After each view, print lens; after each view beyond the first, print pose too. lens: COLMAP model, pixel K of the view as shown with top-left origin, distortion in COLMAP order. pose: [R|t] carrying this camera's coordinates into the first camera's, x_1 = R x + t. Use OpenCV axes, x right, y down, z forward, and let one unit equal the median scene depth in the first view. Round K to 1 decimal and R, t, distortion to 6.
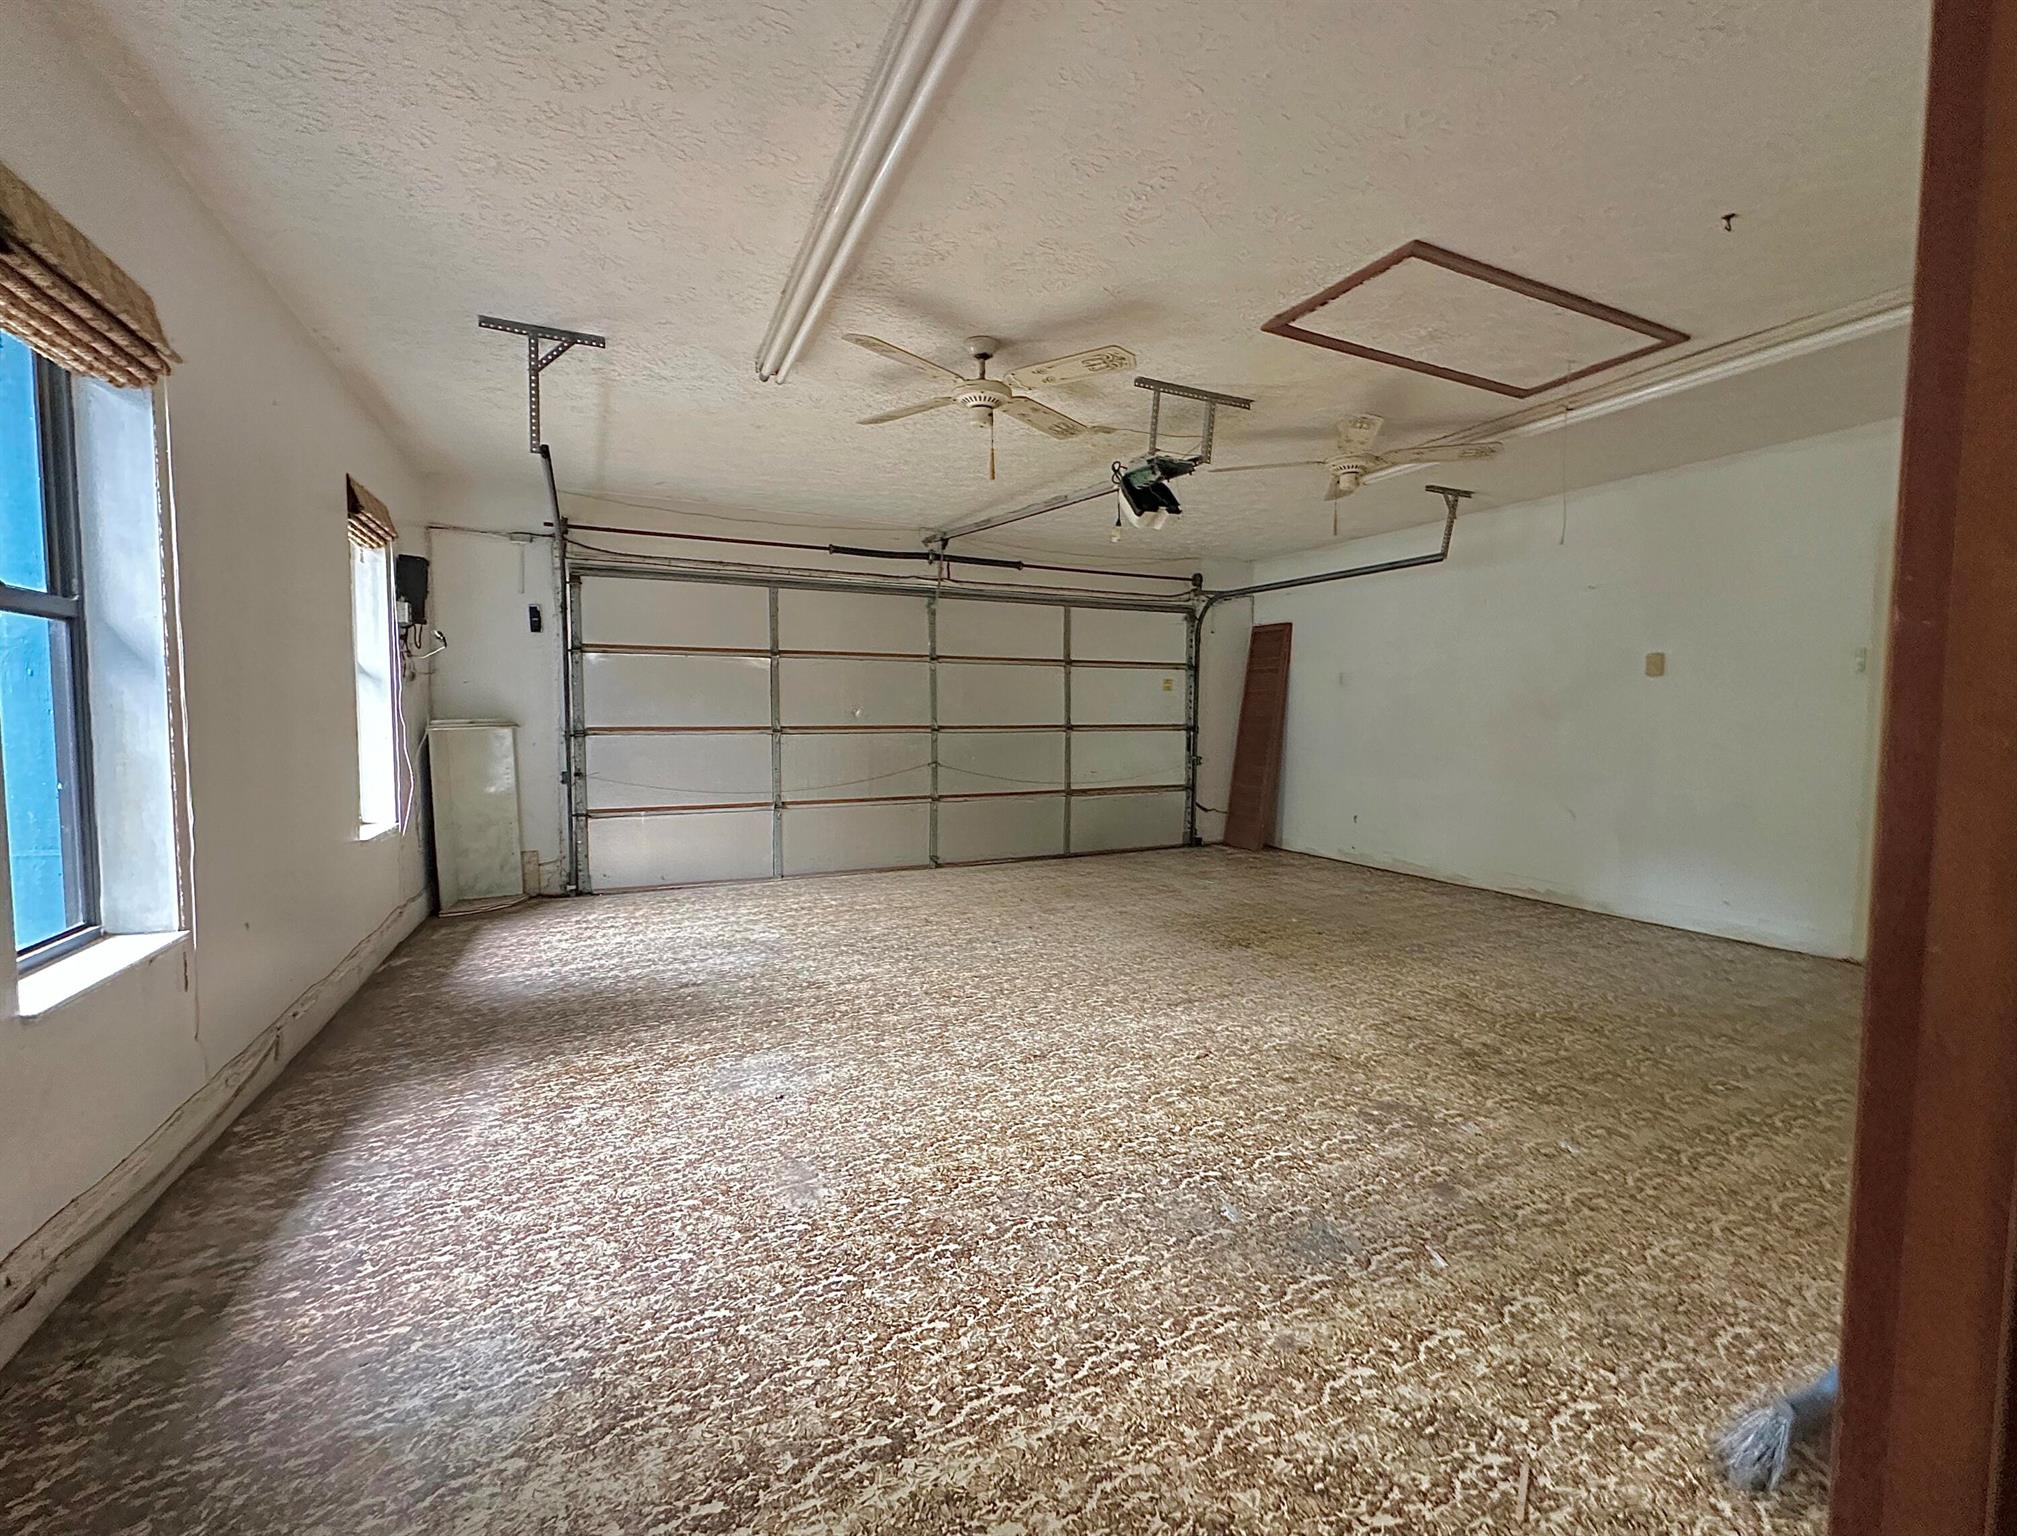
lens RADIAL K [[842.0, 0, 1008.5], [0, 842.0, 768.0], [0, 0, 1]] dist [-0.001139, -0.000104]
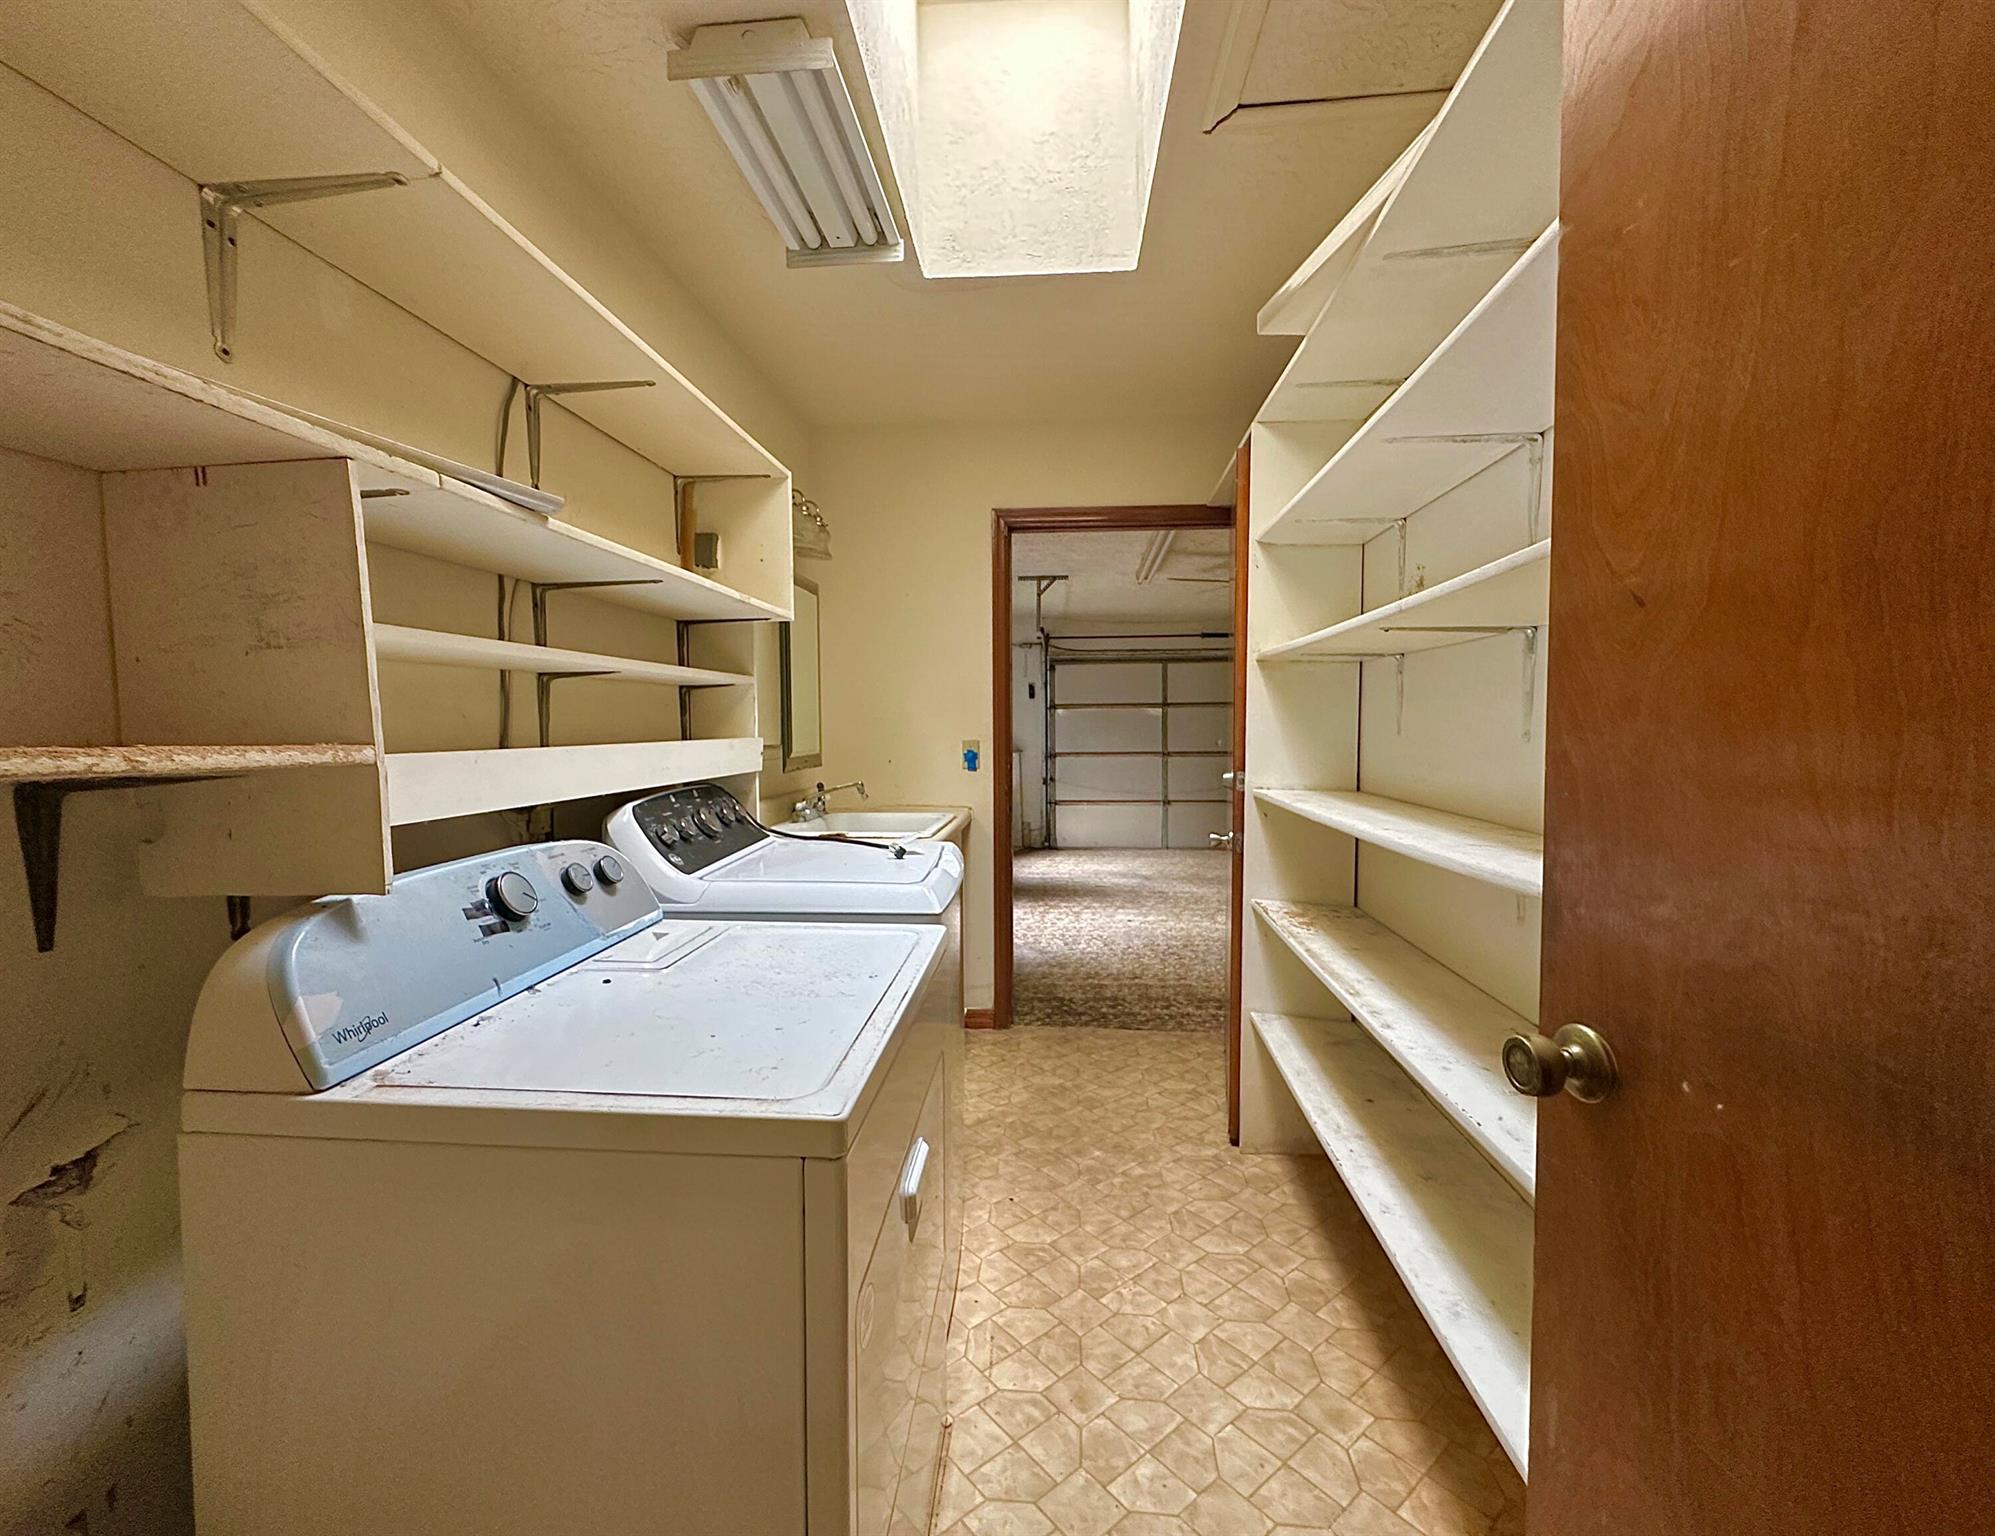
lens RADIAL K [[861.1, 0, 997.5], [0, 861.1, 768.0], [0, 0, 1]] dist [-0.000095, -0.000003]
pose [[0.862403, 0.014060, -0.506027, 0.291565], [-0.021354, 0.999735, -0.008615, 0.001361], [0.505772, 0.018235, 0.862474, -0.589039]]
